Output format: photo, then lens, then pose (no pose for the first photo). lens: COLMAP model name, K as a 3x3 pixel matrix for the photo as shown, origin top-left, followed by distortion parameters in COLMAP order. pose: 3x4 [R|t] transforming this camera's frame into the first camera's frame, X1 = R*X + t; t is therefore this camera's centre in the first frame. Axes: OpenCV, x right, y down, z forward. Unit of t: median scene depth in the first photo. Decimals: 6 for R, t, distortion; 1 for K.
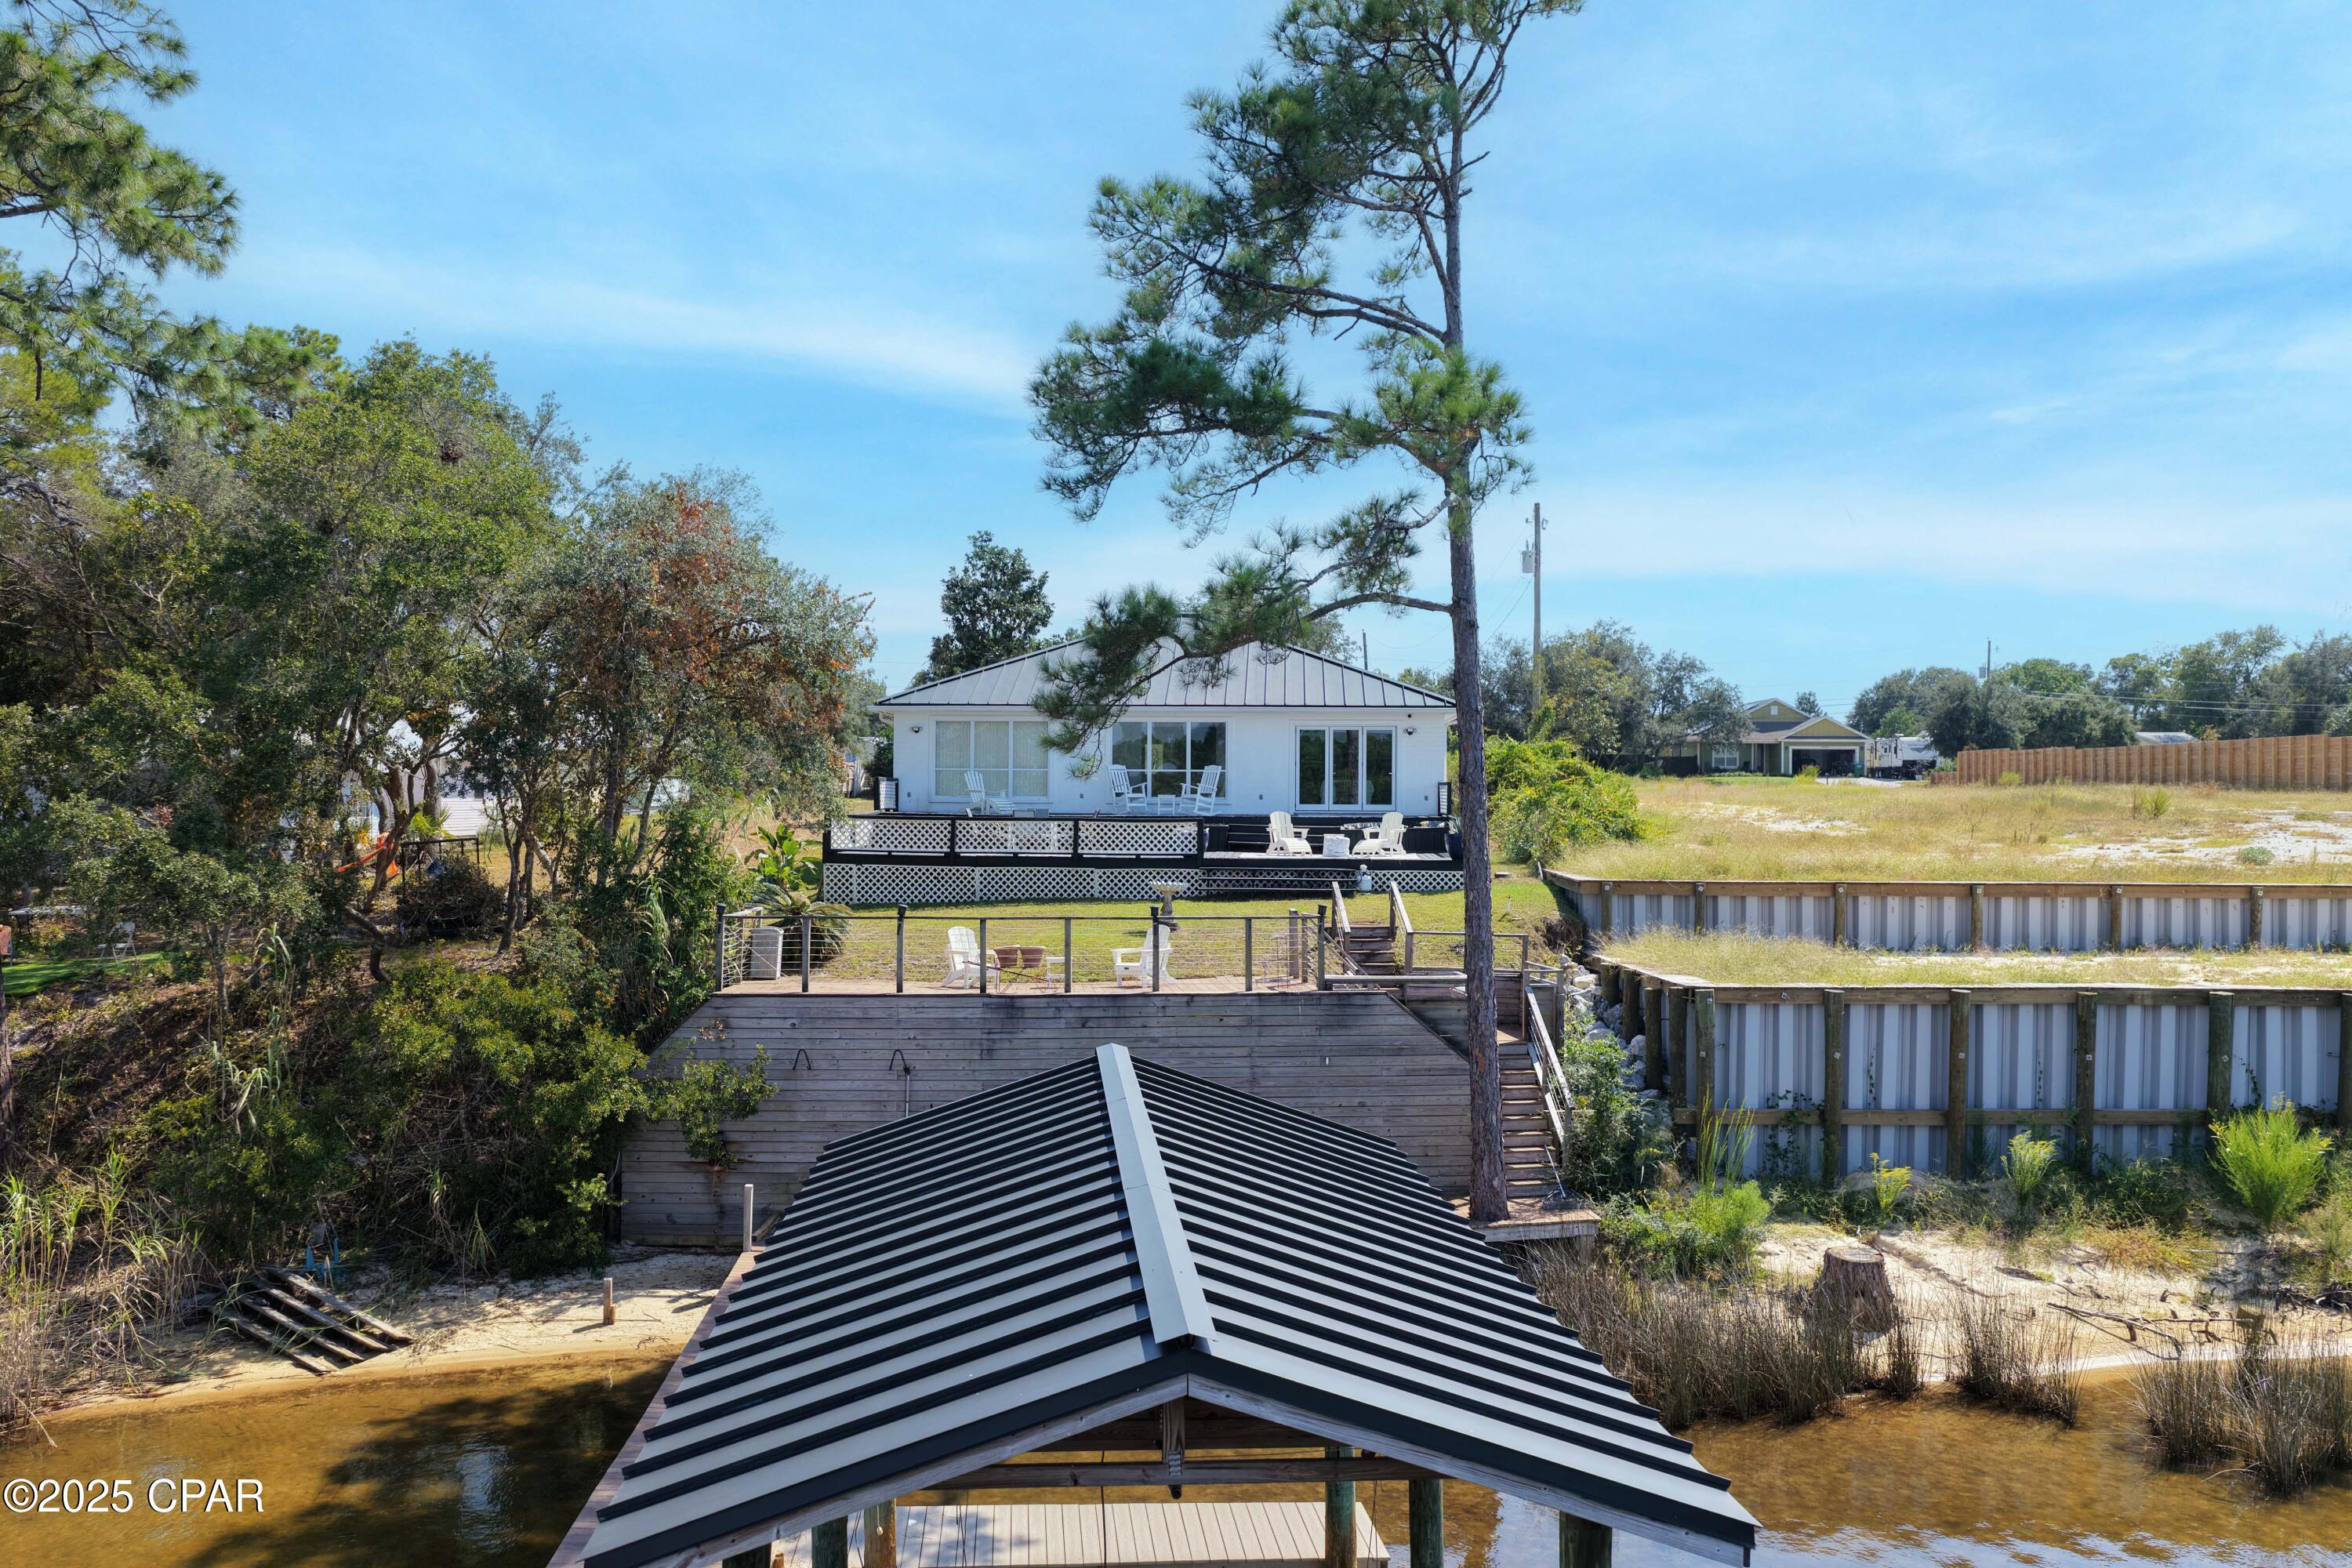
lens RADIAL K [[1947.7, 0, 1183.5], [0, 1947.7, 781.2], [0, 0, 1]] dist [-0.018536, 0.044800]
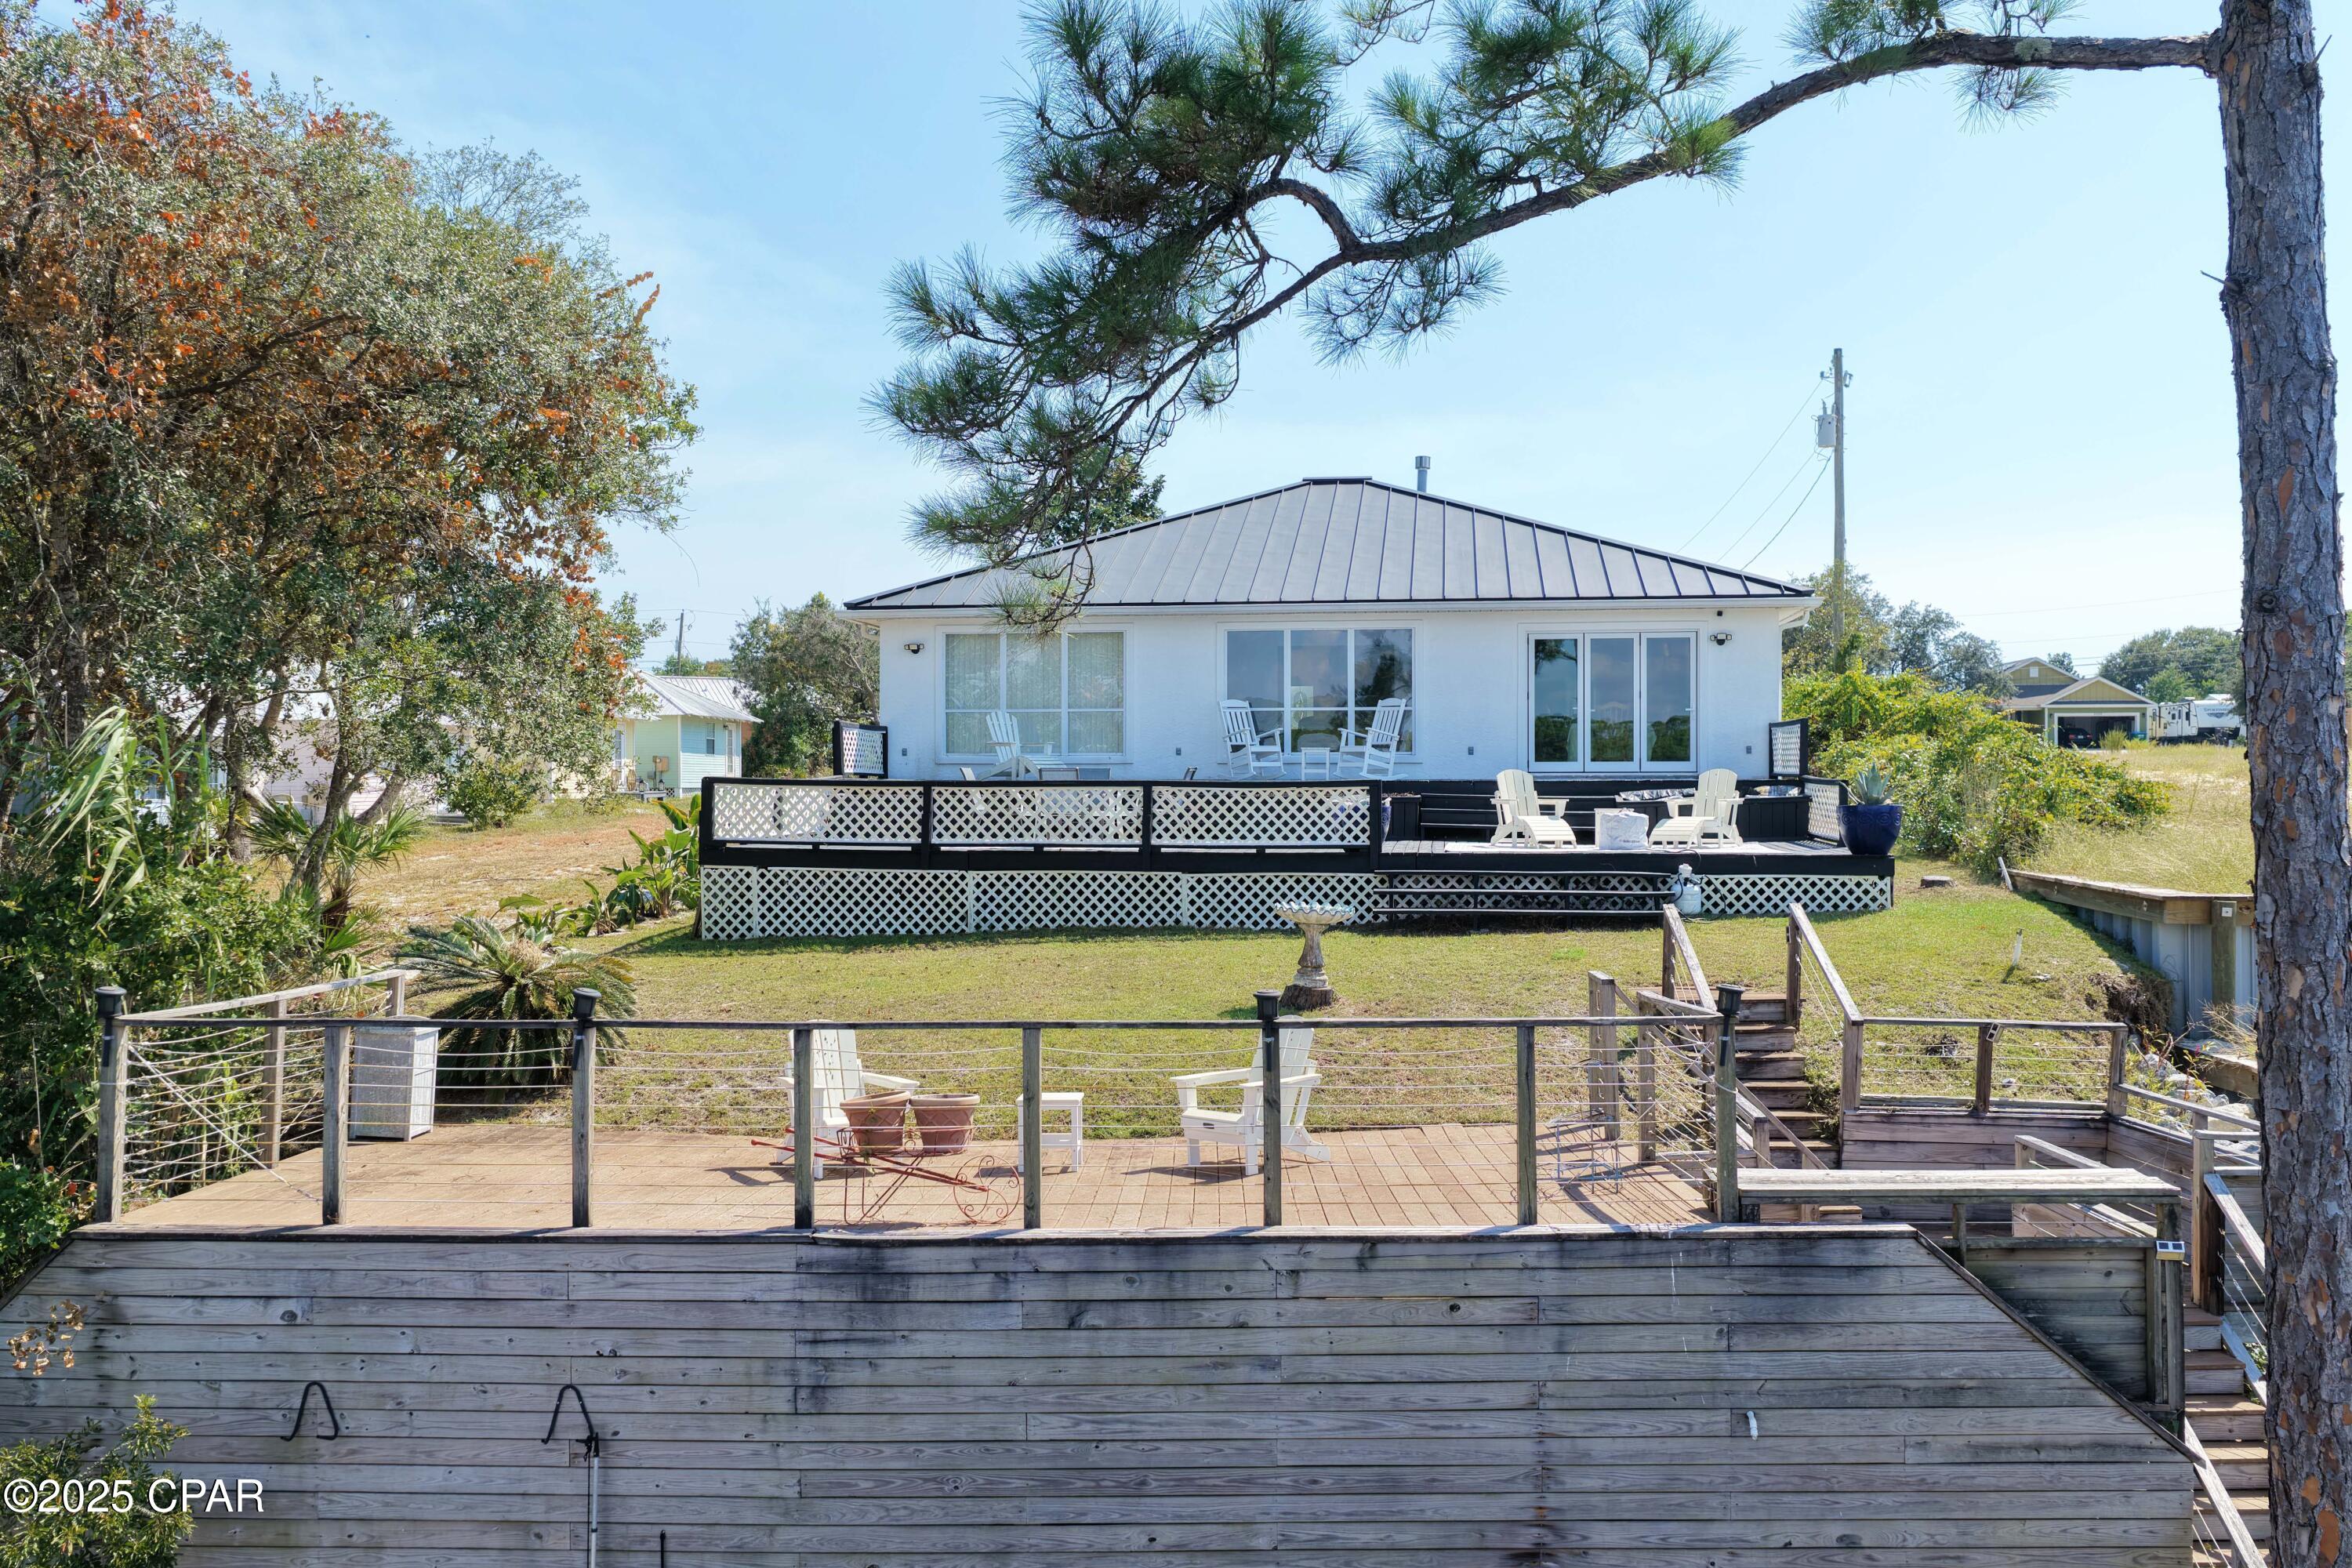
lens RADIAL K [[1947.7, 0, 1183.5], [0, 1947.7, 781.2], [0, 0, 1]] dist [-0.018536, 0.044800]
pose [[0.996643, -0.007394, -0.081536, -0.000318], [0.007867, 0.999954, 0.005481, 0.016050], [0.081491, -0.006104, 0.996655, 0.453882]]
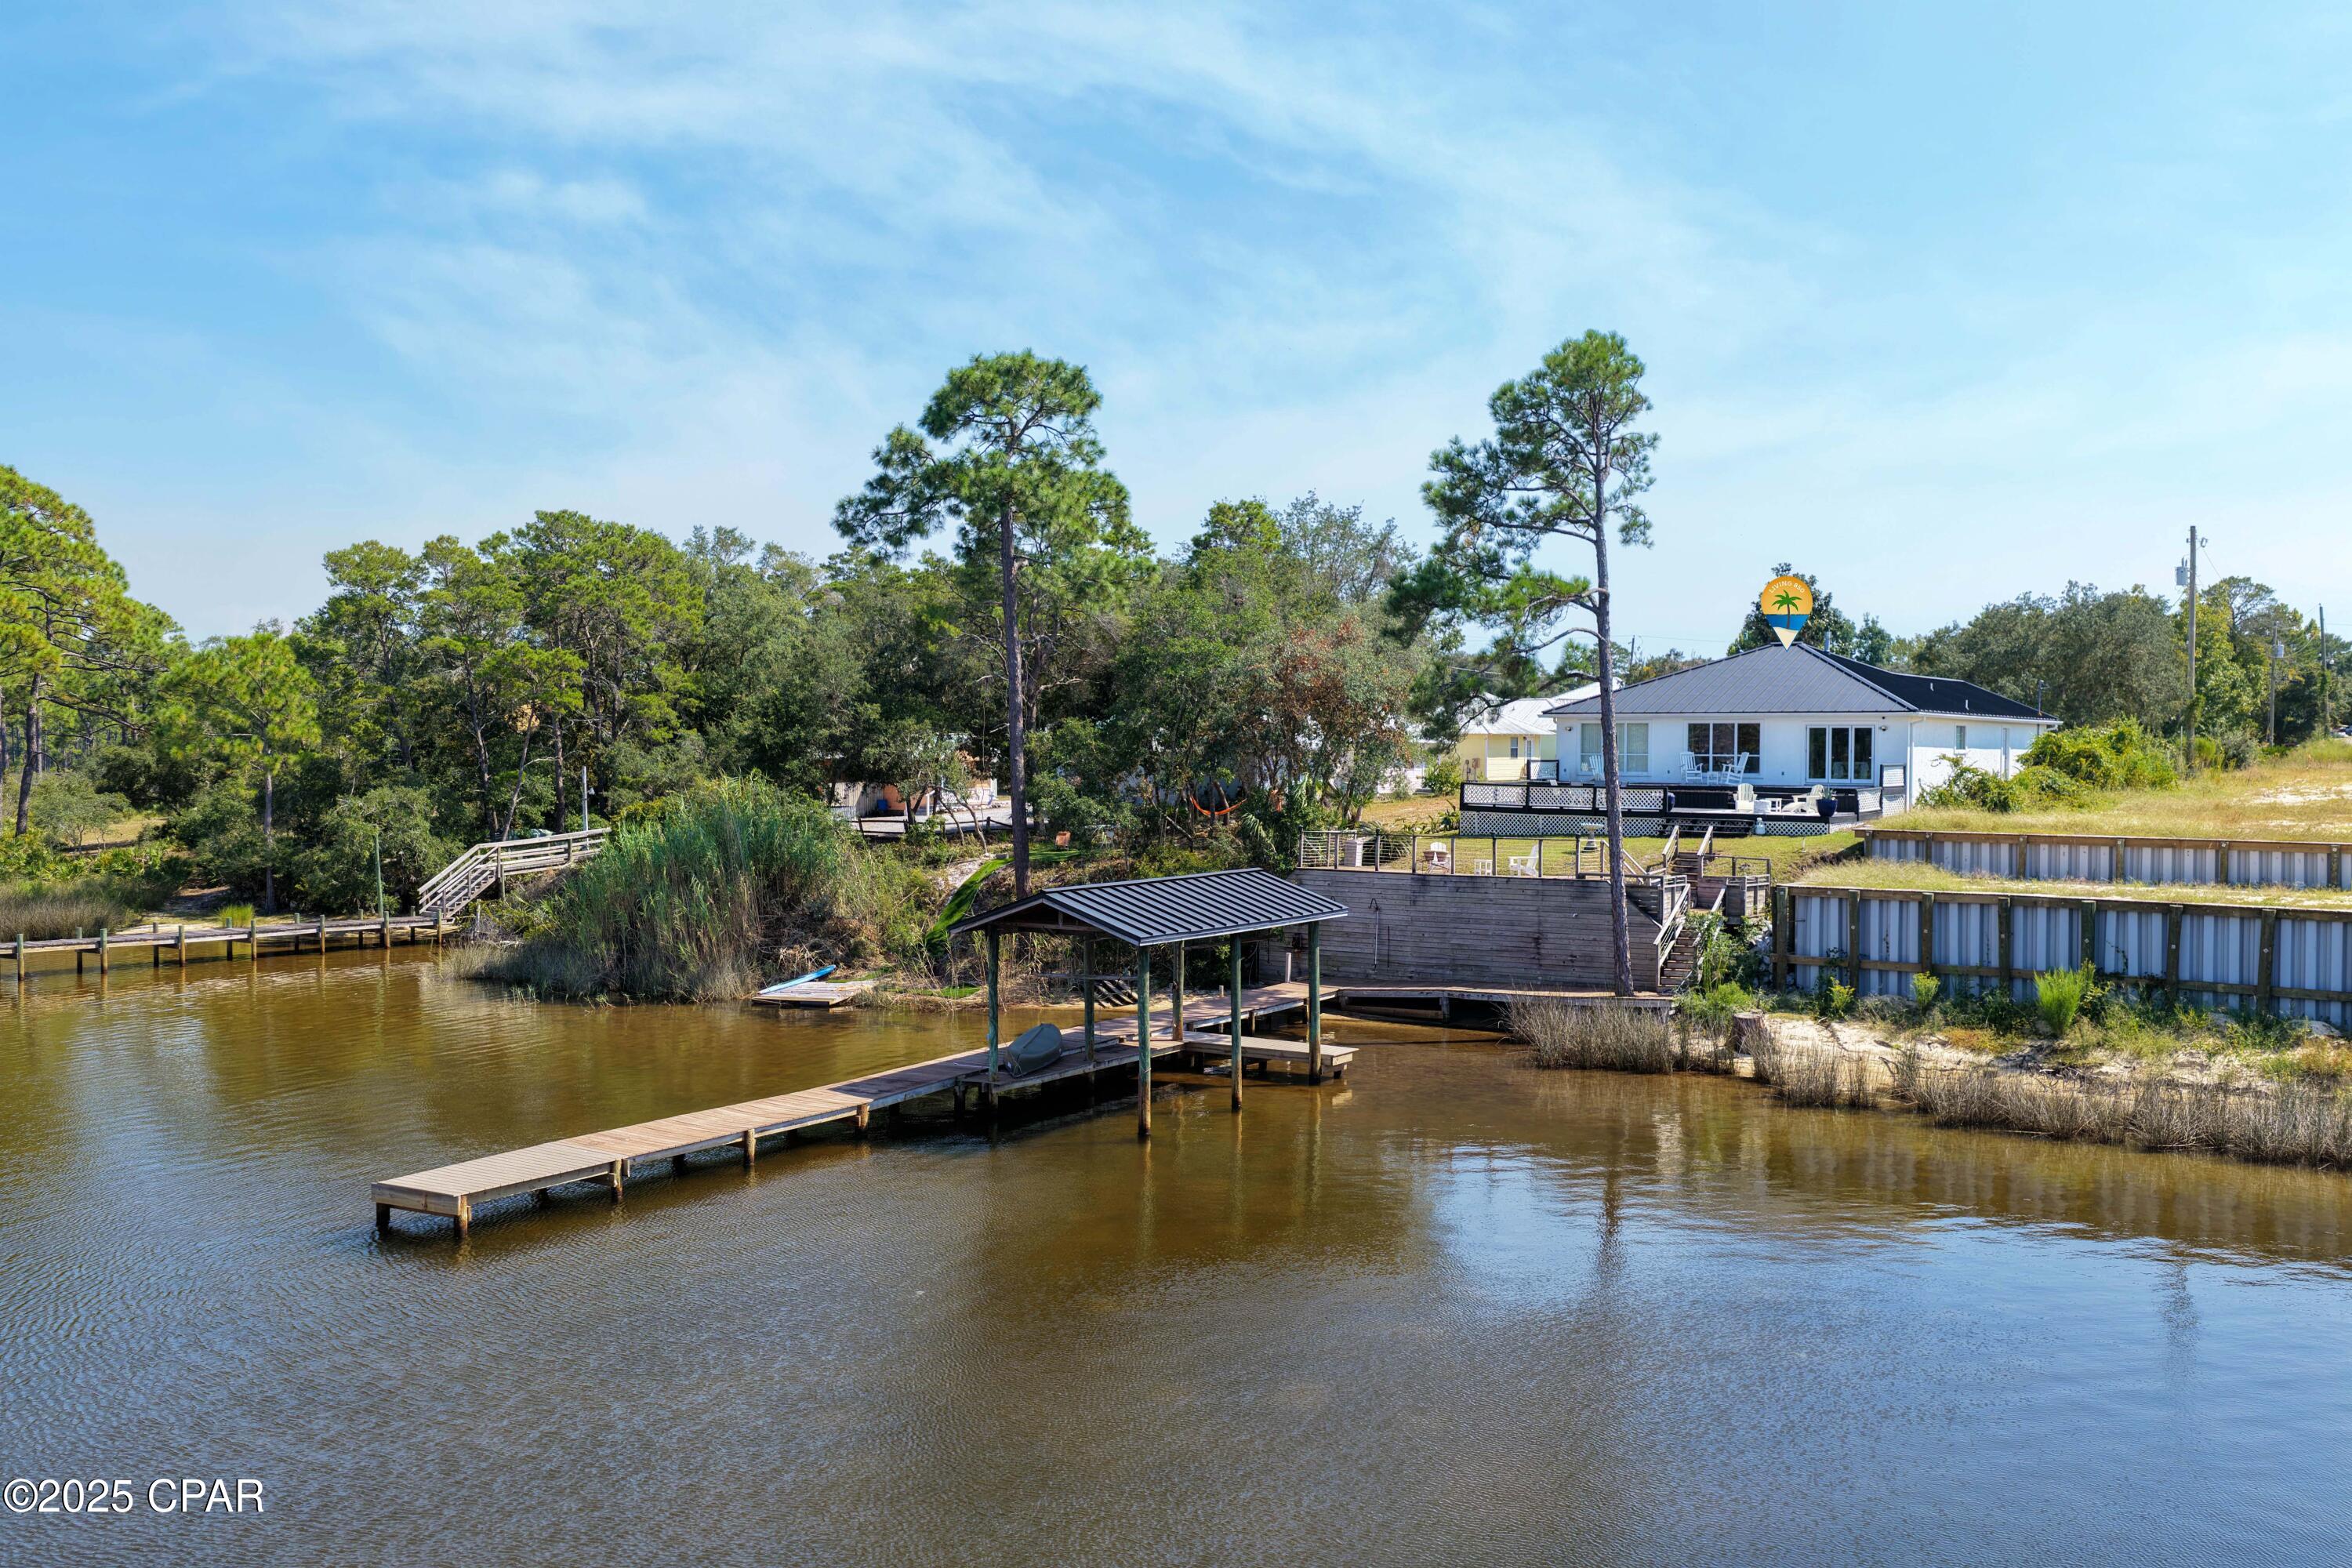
lens RADIAL K [[1947.7, 0, 1183.5], [0, 1947.7, 781.2], [0, 0, 1]] dist [-0.018536, 0.044800]
pose [[0.817716, 0.009747, -0.575539, 0.609855], [0.001515, 0.999817, 0.019086, -0.017389], [0.575620, -0.016479, 0.817551, -0.552541]]
